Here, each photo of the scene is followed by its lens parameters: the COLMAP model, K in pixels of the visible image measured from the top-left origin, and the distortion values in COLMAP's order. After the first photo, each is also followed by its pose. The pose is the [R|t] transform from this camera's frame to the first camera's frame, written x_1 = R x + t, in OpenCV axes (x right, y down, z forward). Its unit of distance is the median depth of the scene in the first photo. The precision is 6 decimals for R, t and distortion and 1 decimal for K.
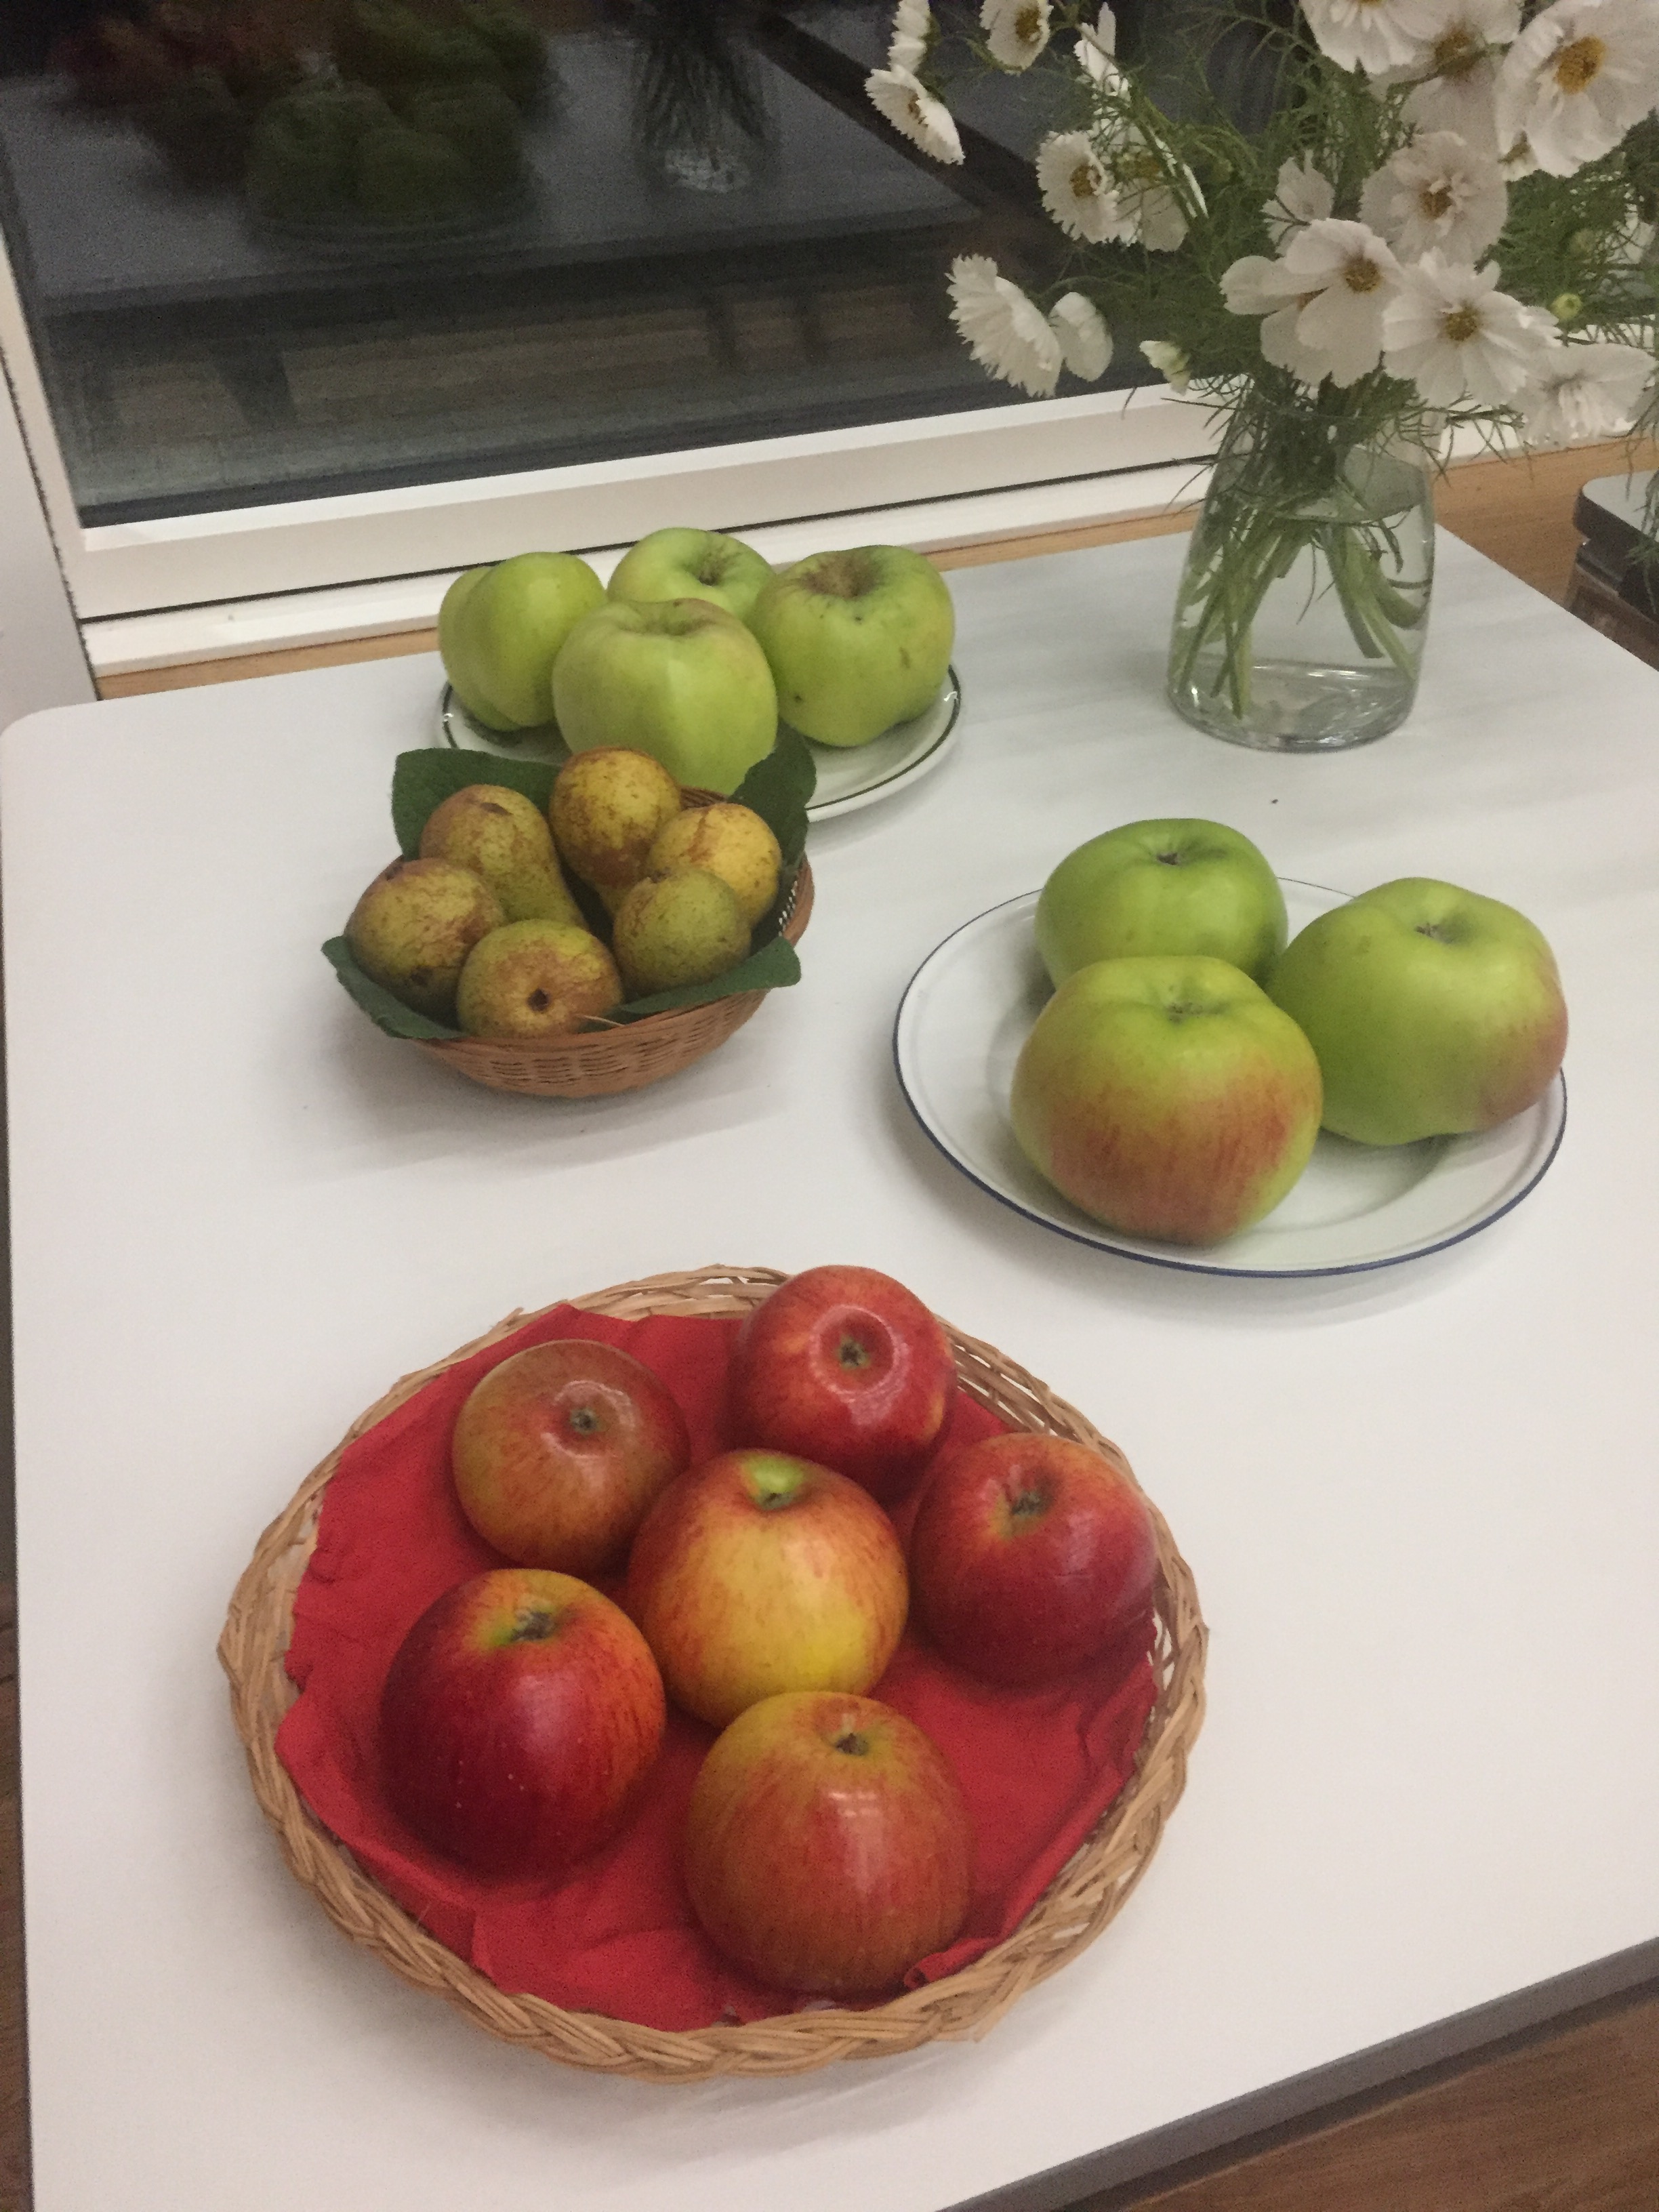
lens RADIAL K [[1986.7, 0, 829.5], [0, 1986.7, 1106.0], [0, 0, 1]] dist [0.074829, 0.001558]
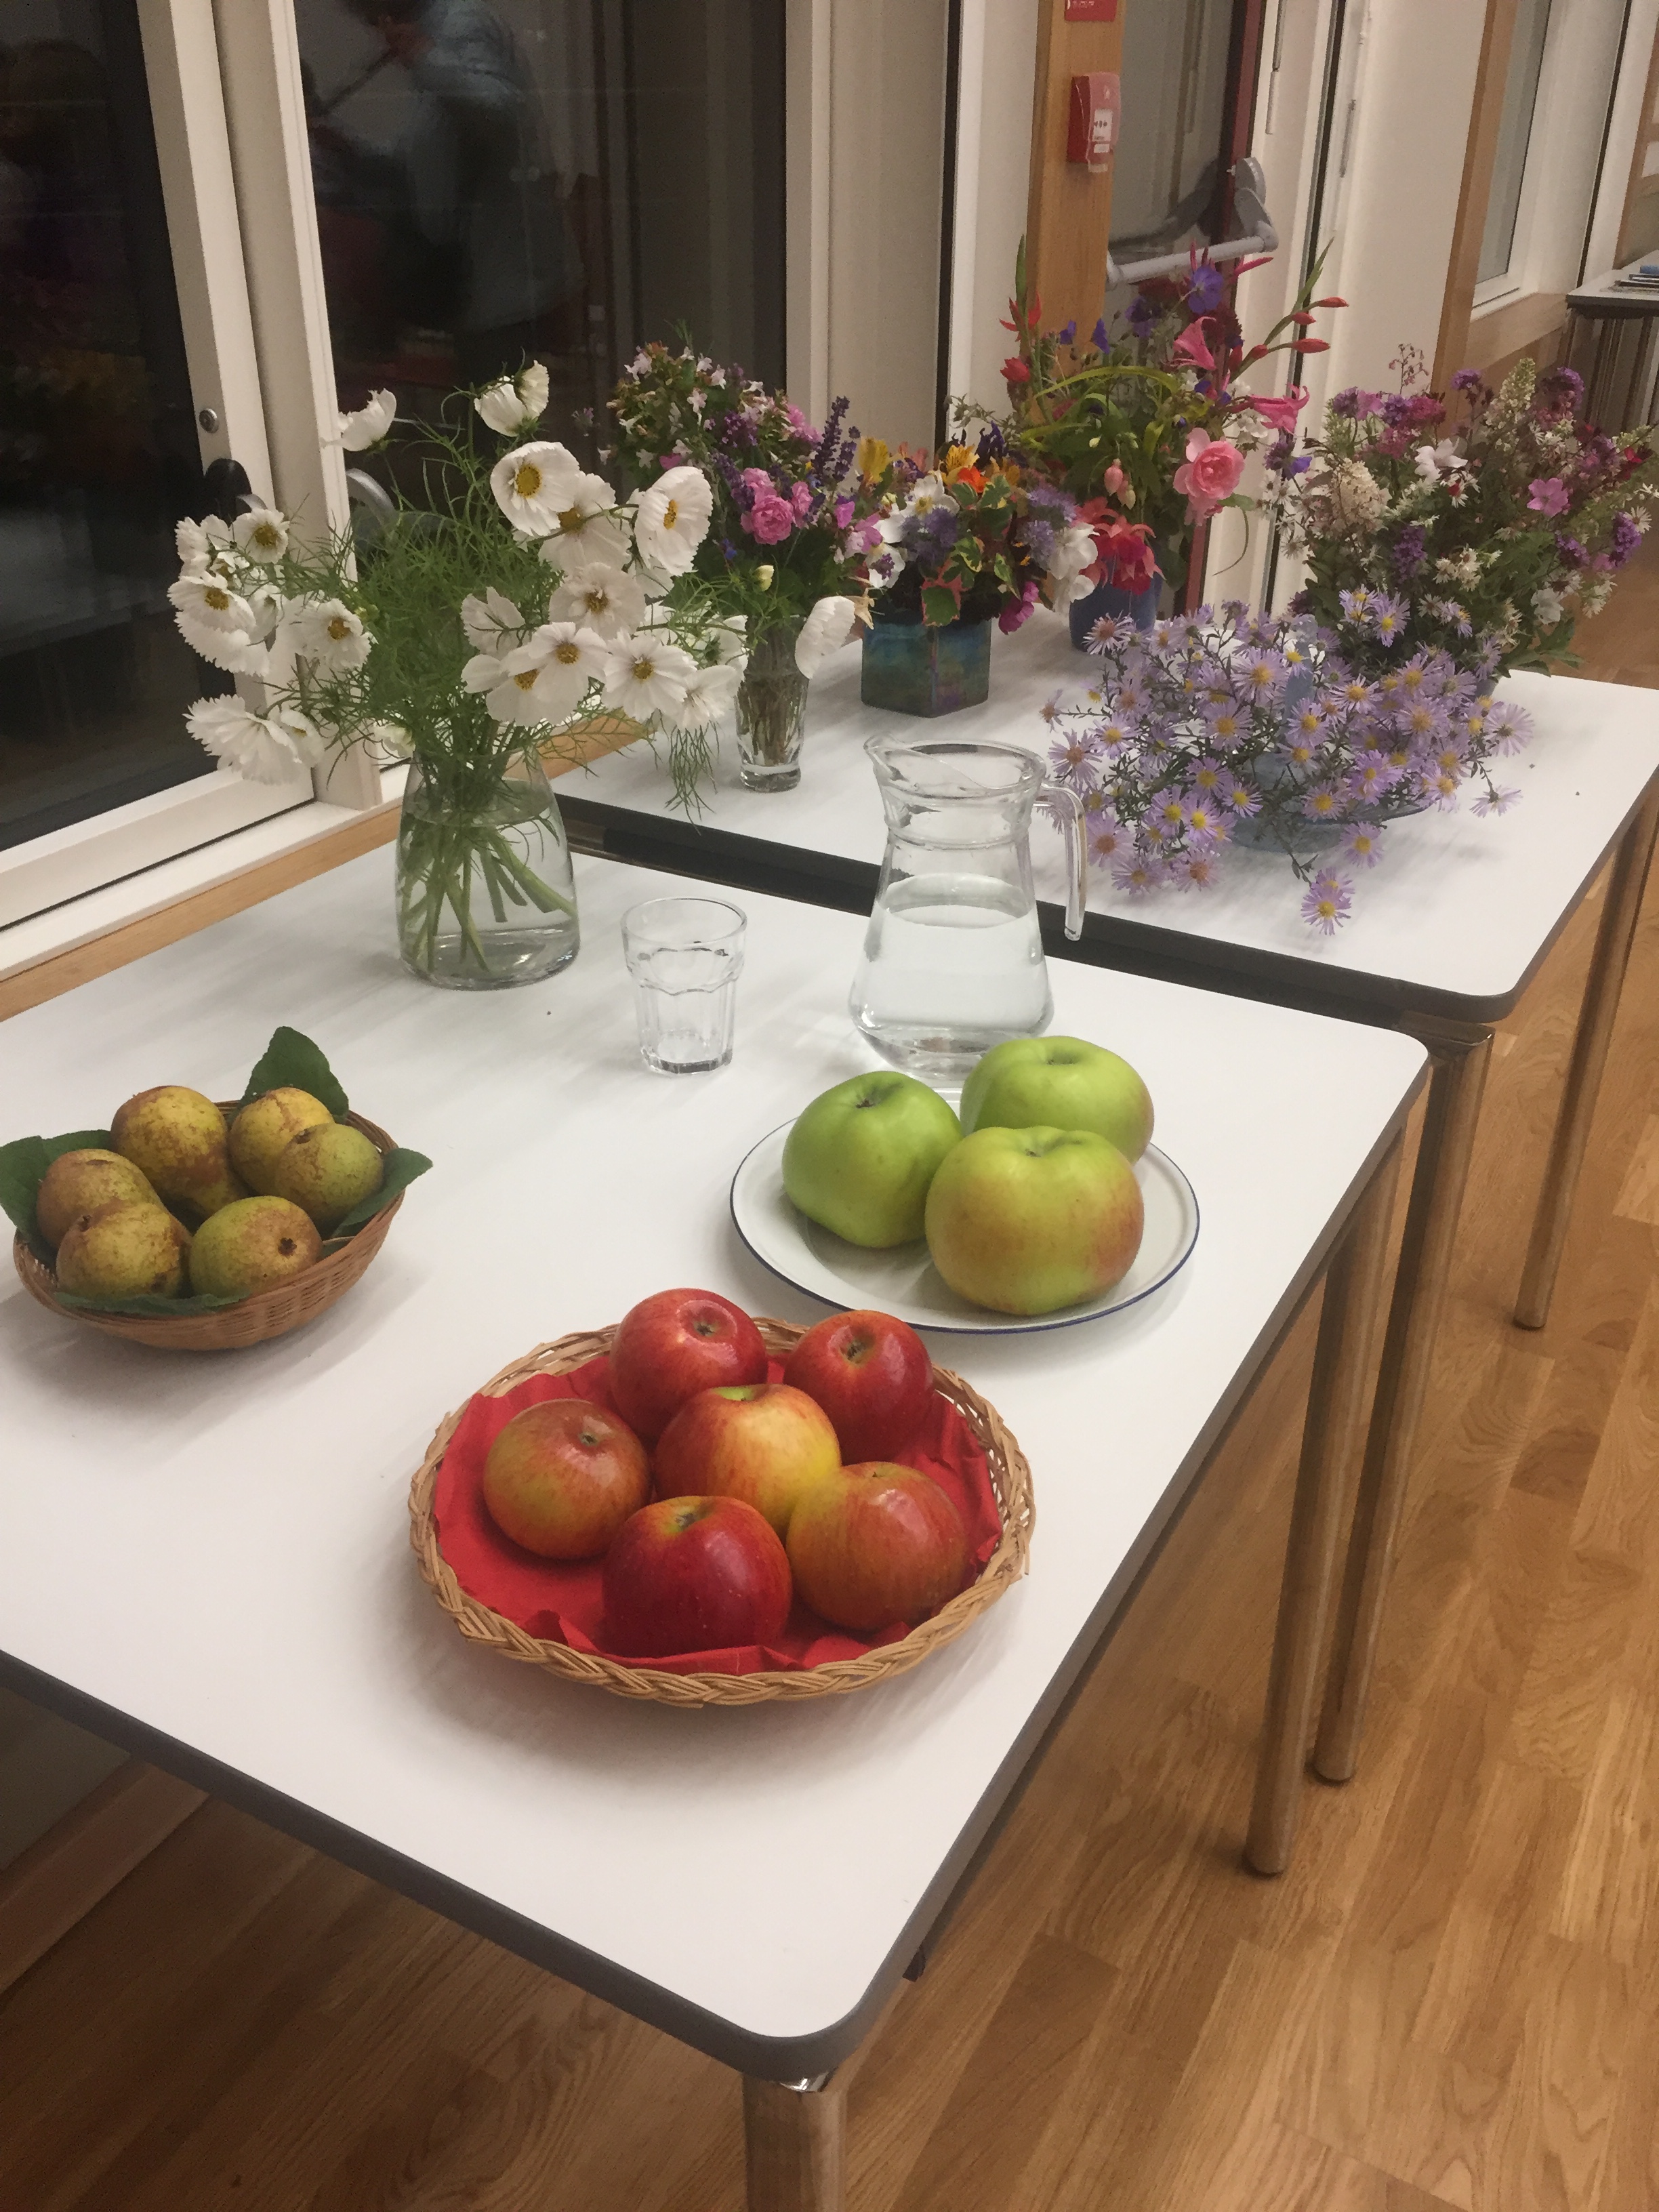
lens RADIAL K [[1986.7, 0, 829.5], [0, 1986.7, 1106.0], [0, 0, 1]] dist [0.074829, 0.001558]
pose [[0.780209, -0.301427, 0.548101, -0.529818], [0.394196, 0.917277, -0.056675, 0.072189], [-0.485678, 0.260278, 0.834490, -0.280708]]
